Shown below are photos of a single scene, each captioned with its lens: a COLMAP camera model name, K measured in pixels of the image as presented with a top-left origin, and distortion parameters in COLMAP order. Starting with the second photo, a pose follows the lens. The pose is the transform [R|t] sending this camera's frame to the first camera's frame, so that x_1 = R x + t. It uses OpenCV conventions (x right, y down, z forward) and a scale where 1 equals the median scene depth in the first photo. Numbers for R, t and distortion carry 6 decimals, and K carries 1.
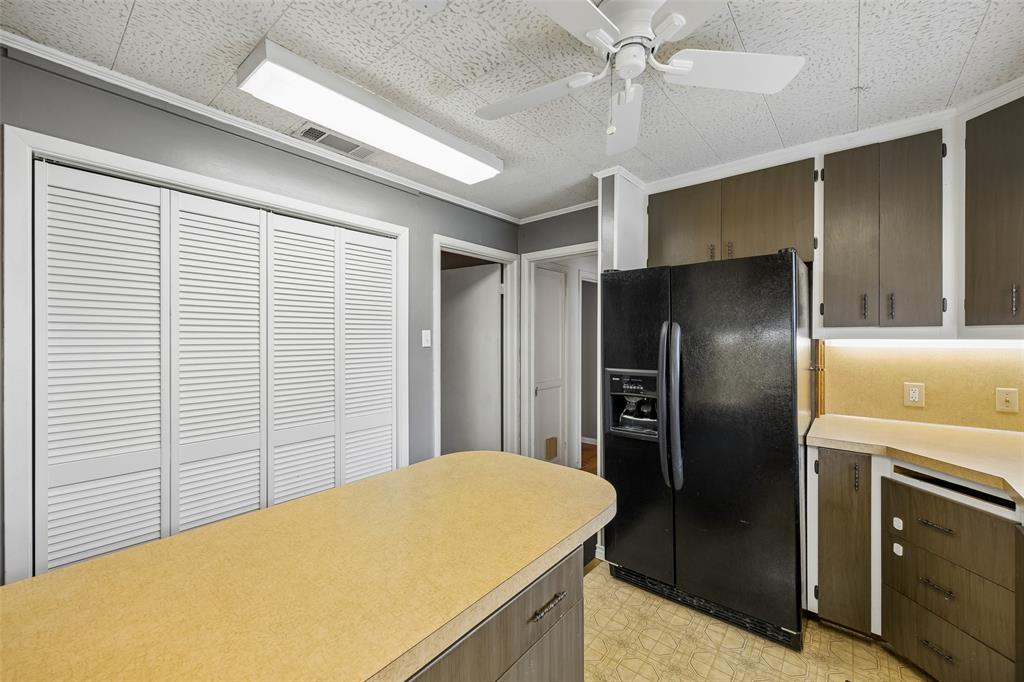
lens RADIAL K [[401.3, 0, 514.7], [0, 401.3, 337.9], [0, 0, 1]] dist [0.003384, -0.000627]
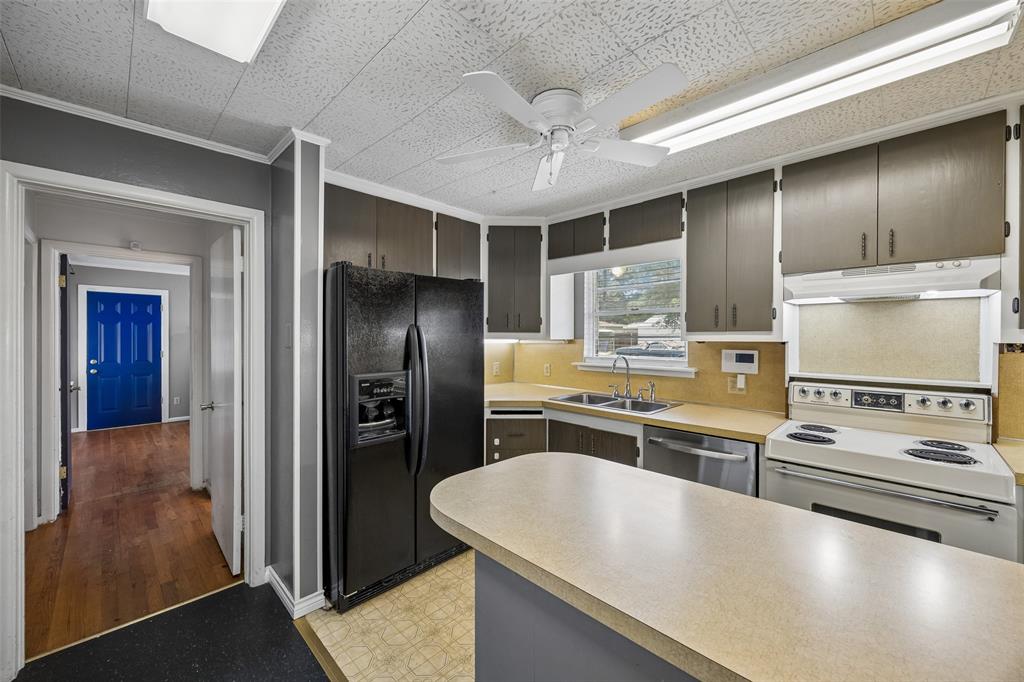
lens RADIAL K [[401.3, 0, 506.5], [0, 401.3, 338.9], [0, 0, 1]] dist [0.003384, -0.000627]
pose [[0.088850, -0.005693, 0.996029, -0.704420], [0.000488, 0.999984, 0.005672, -0.007893], [-0.996045, -0.000018, 0.088851, 0.673002]]
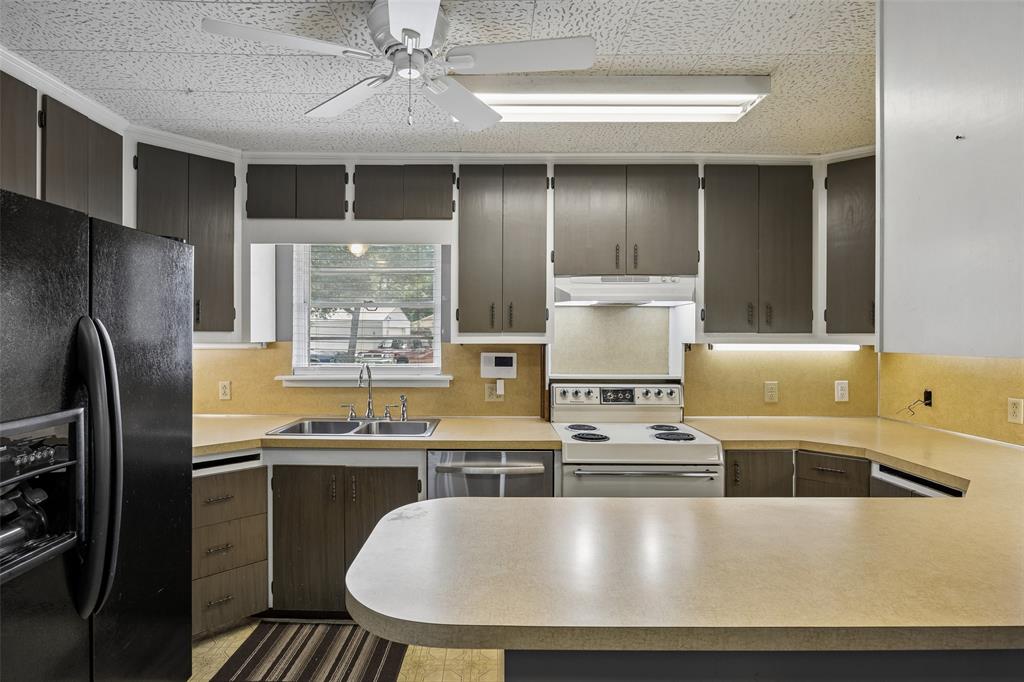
lens RADIAL K [[541.6, 0, 494.6], [0, 541.6, 339.8], [0, 0, 1]] dist [-0.012823, -0.000637]
pose [[-0.641242, -0.005923, 0.767316, -0.548404], [-0.000046, 0.999971, 0.007680, -0.014920], [-0.767339, 0.004890, -0.641223, 1.079020]]
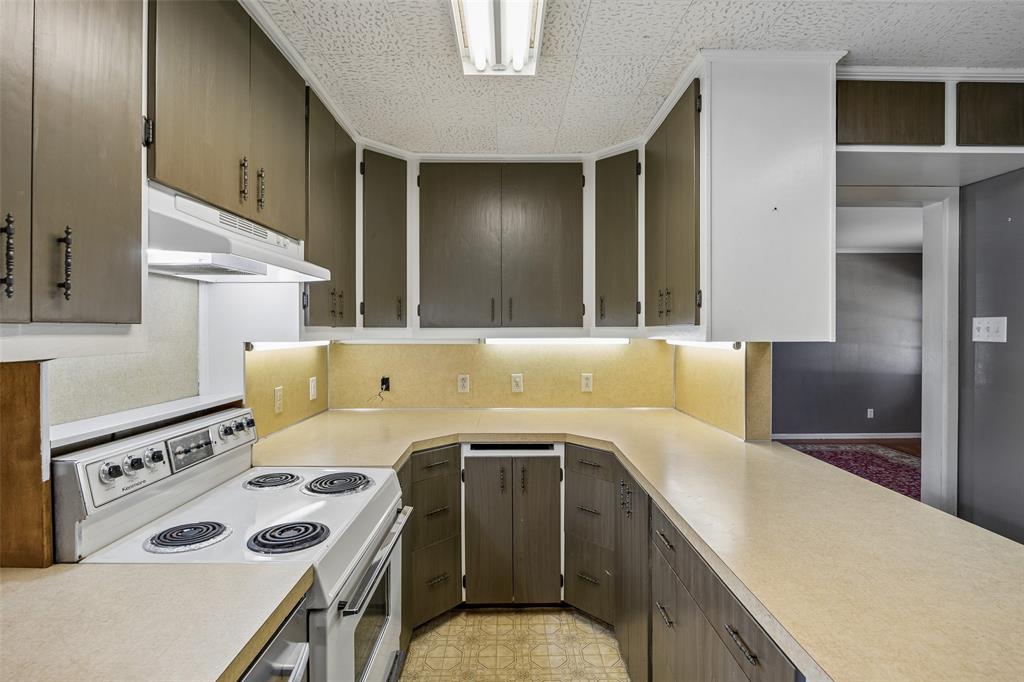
lens RADIAL K [[498.1, 0, 518.3], [0, 498.1, 333.3], [0, 0, 1]] dist [-0.014017, 0.000054]
pose [[-0.753361, 0.007535, -0.657565, 0.534743], [0.001004, 0.999946, 0.010308, -0.018395], [0.657607, 0.007105, -0.753328, 0.674498]]
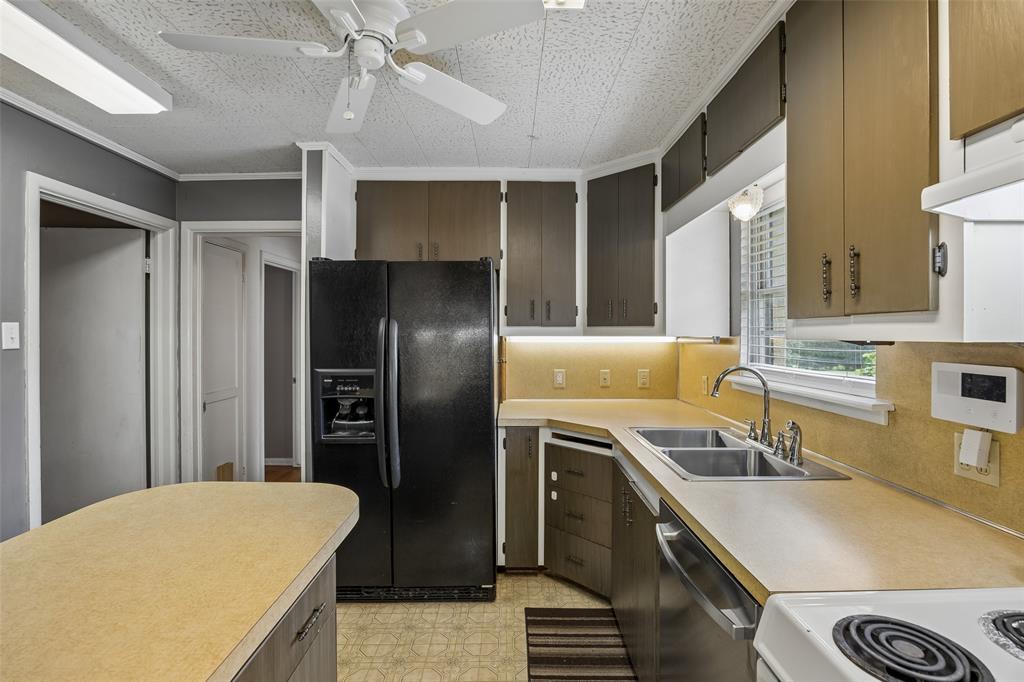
lens RADIAL K [[460.1, 0, 507.5], [0, 460.1, 337.3], [0, 0, 1]] dist [-0.023681, 0.000552]
pose [[0.767253, -0.002114, 0.641341, -0.107059], [-0.000568, 0.999992, 0.003976, 0.001493], [-0.641345, -0.003415, 0.767245, -0.044451]]
